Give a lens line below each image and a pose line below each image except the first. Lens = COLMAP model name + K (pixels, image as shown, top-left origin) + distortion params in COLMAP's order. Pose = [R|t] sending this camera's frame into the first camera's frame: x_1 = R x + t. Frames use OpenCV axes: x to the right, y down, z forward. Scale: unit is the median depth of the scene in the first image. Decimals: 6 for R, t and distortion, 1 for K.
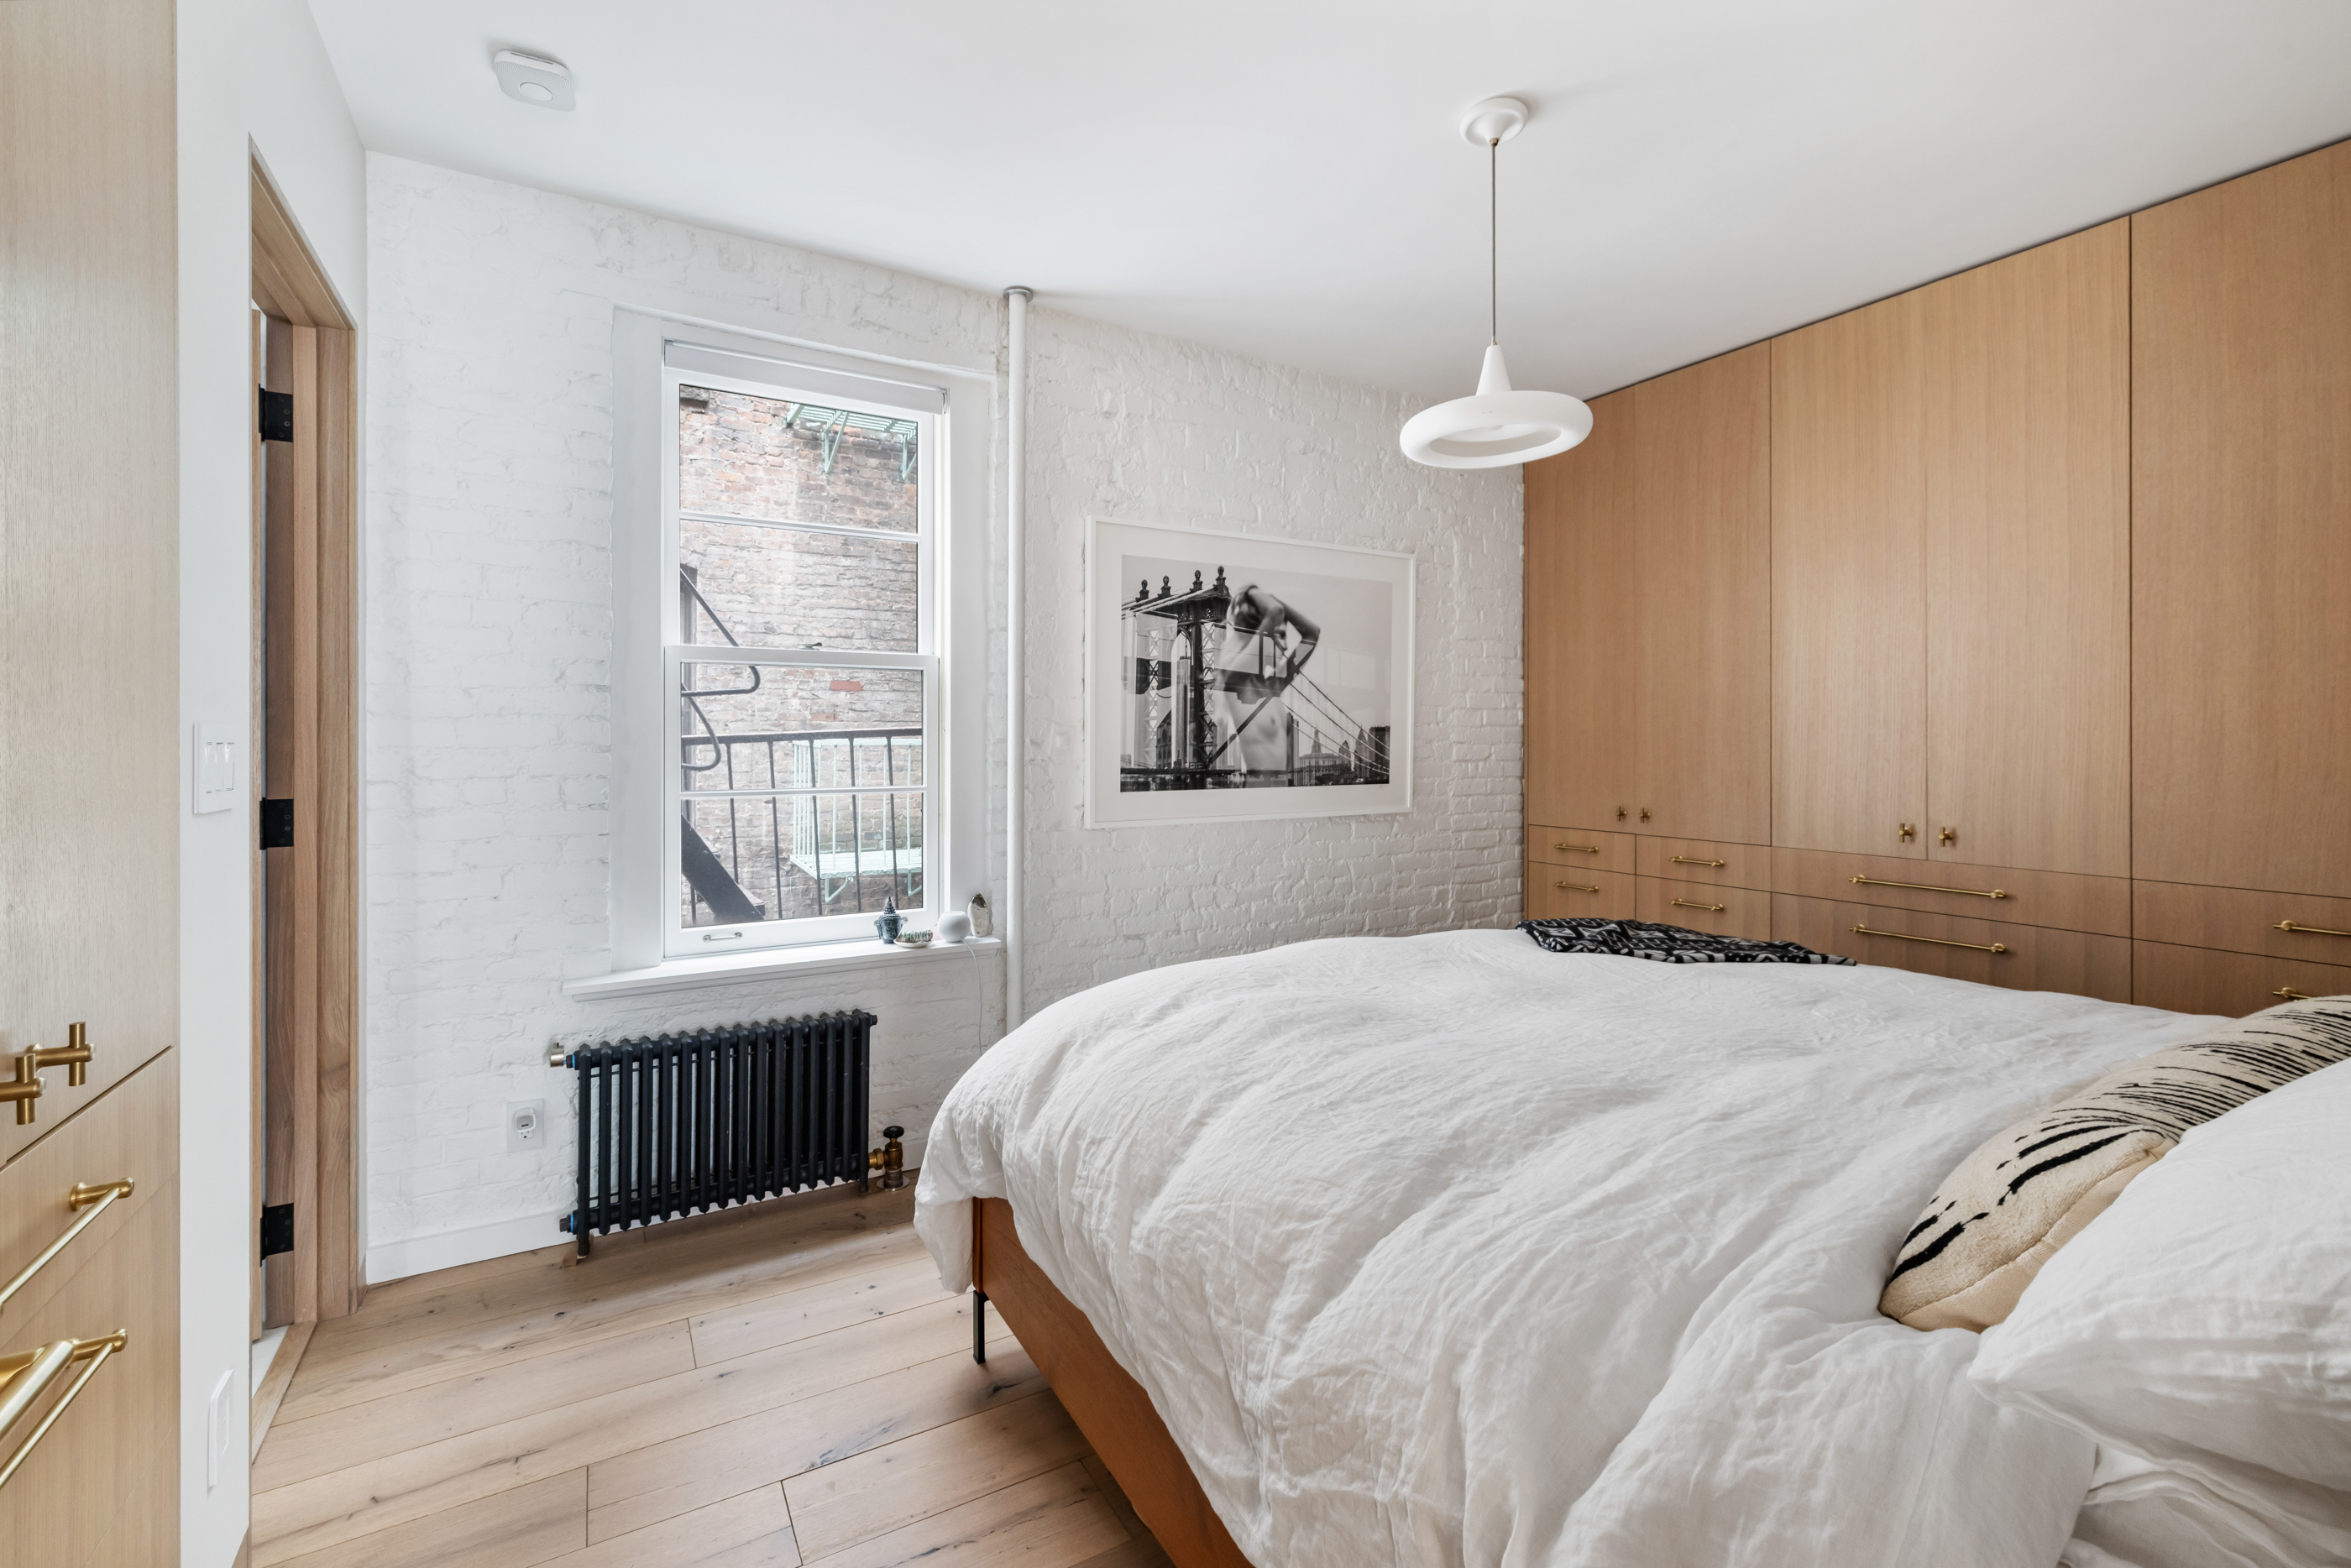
lens RADIAL K [[1004.4, 0, 1176.1], [0, 1004.4, 766.1], [0, 0, 1]] dist [0.002264, 0.000100]
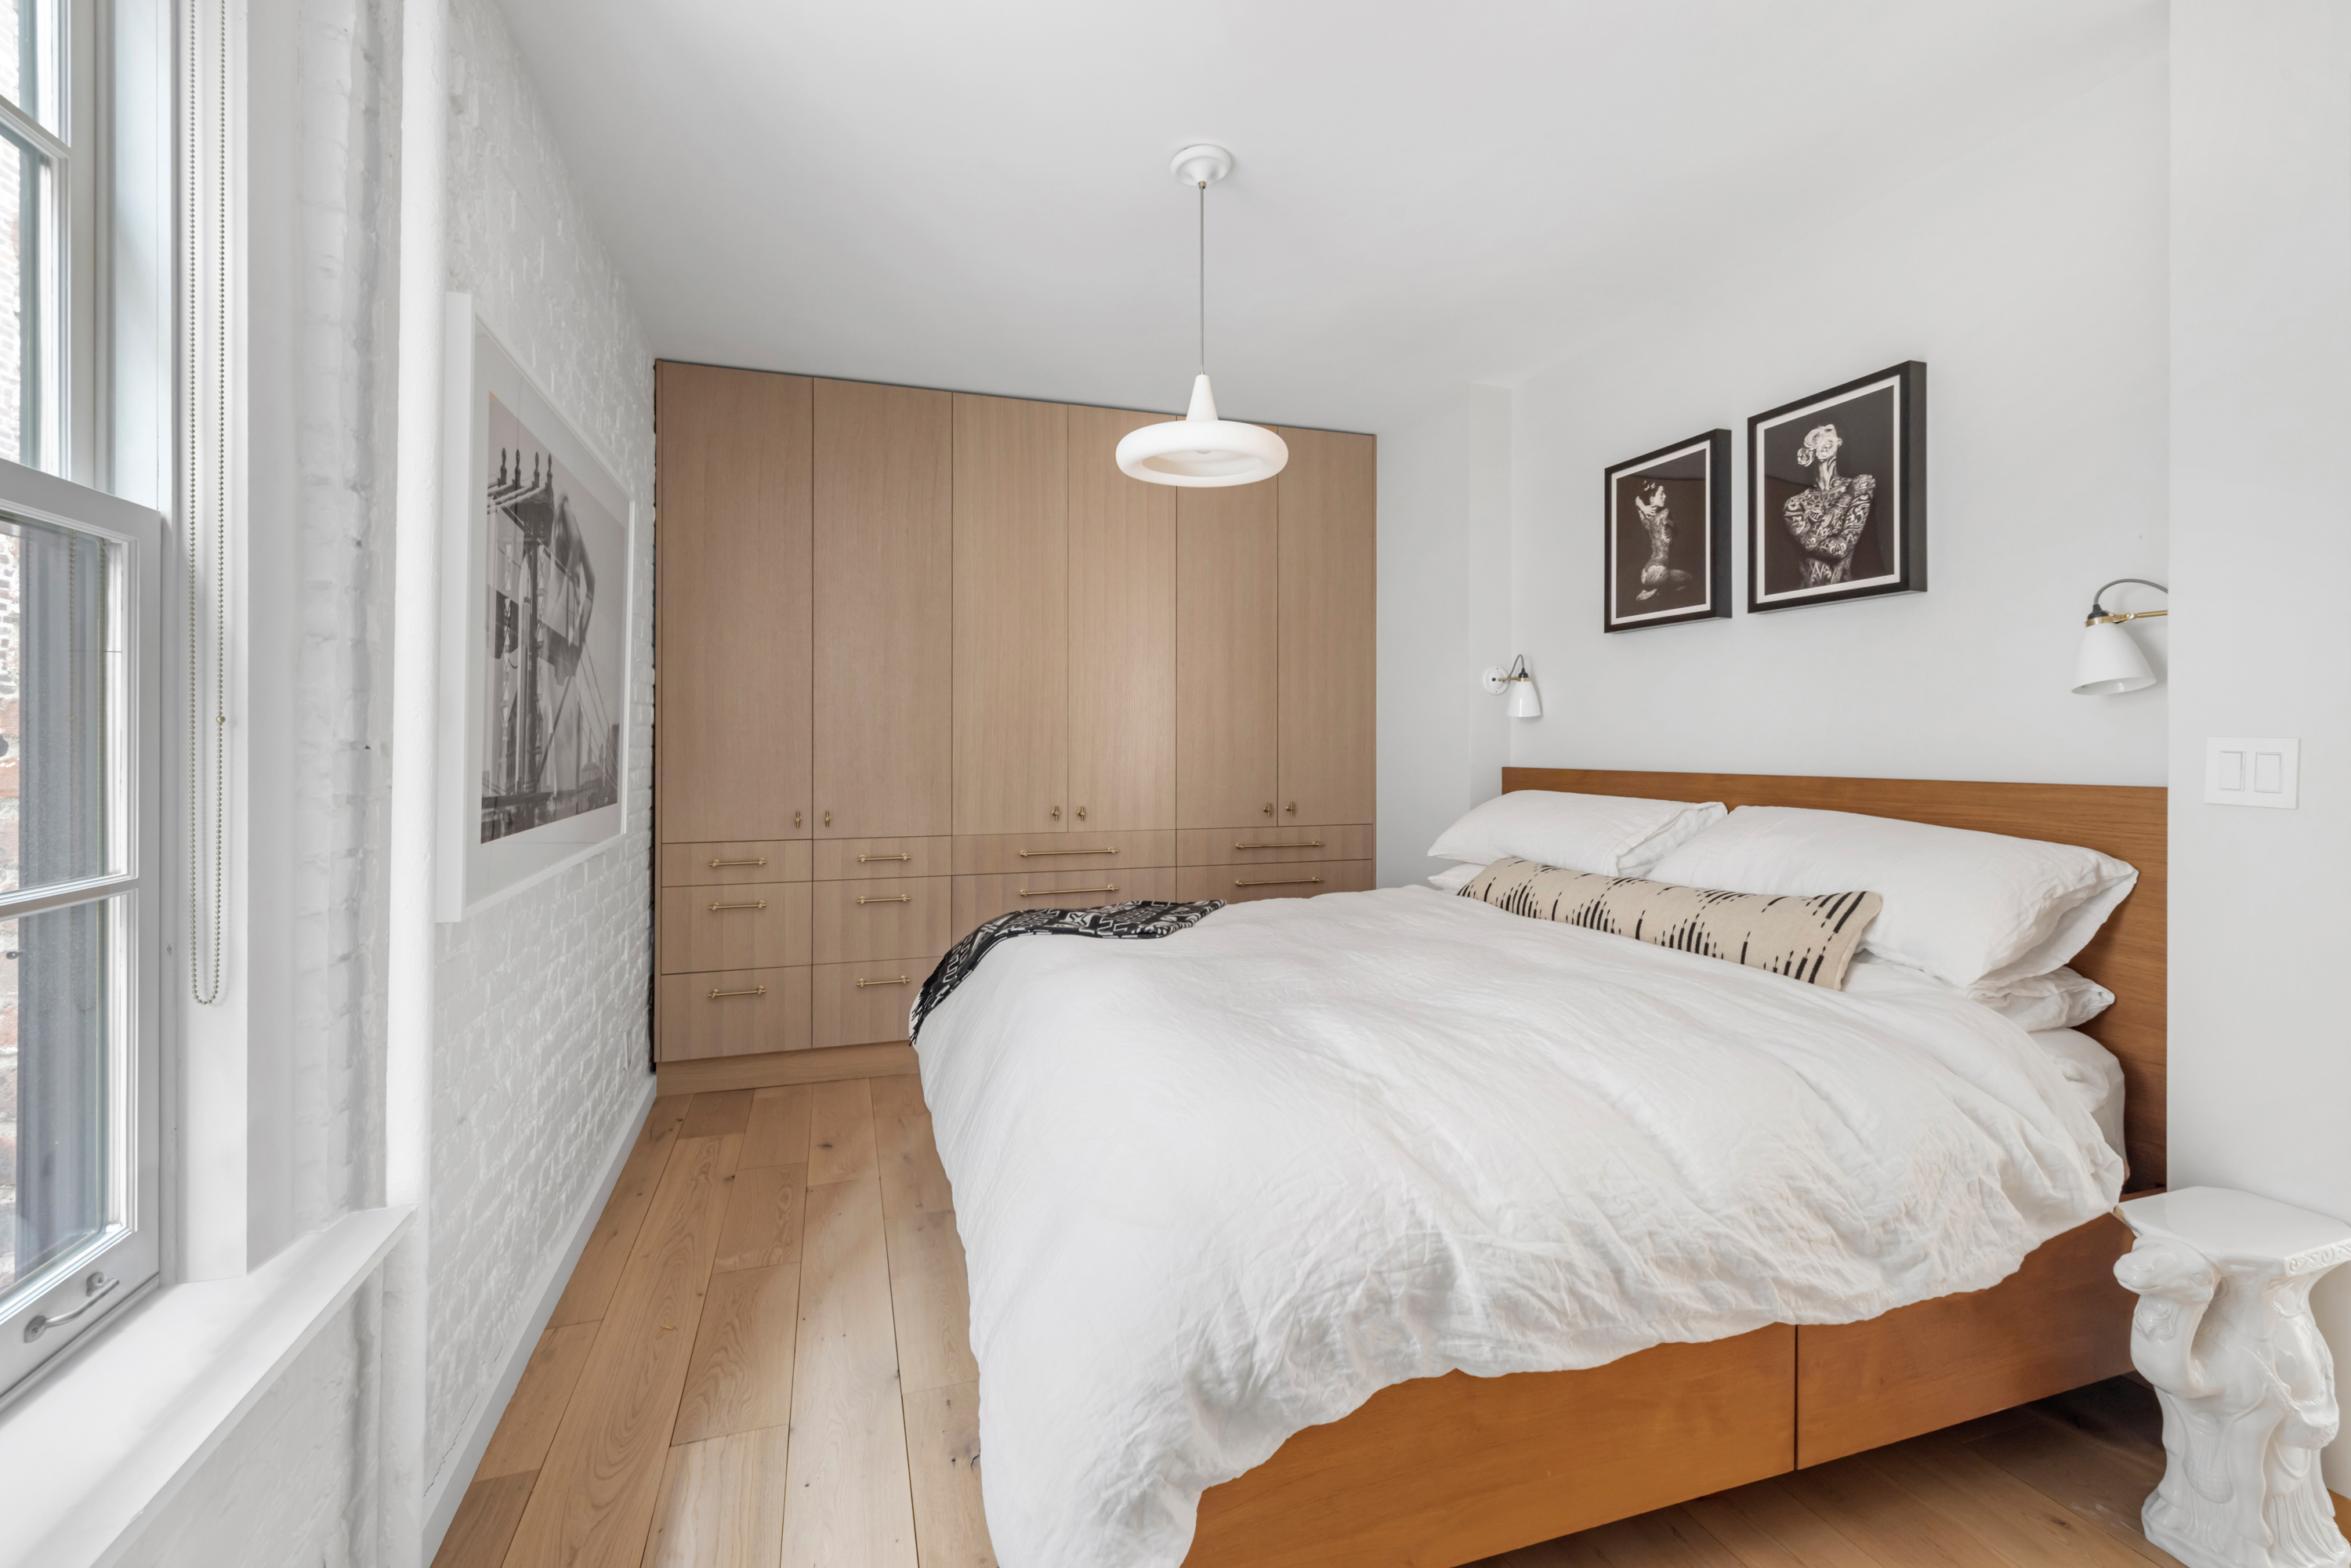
lens RADIAL K [[1004.6, 0, 1176.1], [0, 1004.6, 766.1], [0, 0, 1]] dist [0.002264, 0.000100]
pose [[0.210146, -0.023189, 0.977395, -0.477771], [0.021649, 0.999584, 0.019061, -0.016065], [-0.977430, 0.017154, 0.210560, 0.519373]]
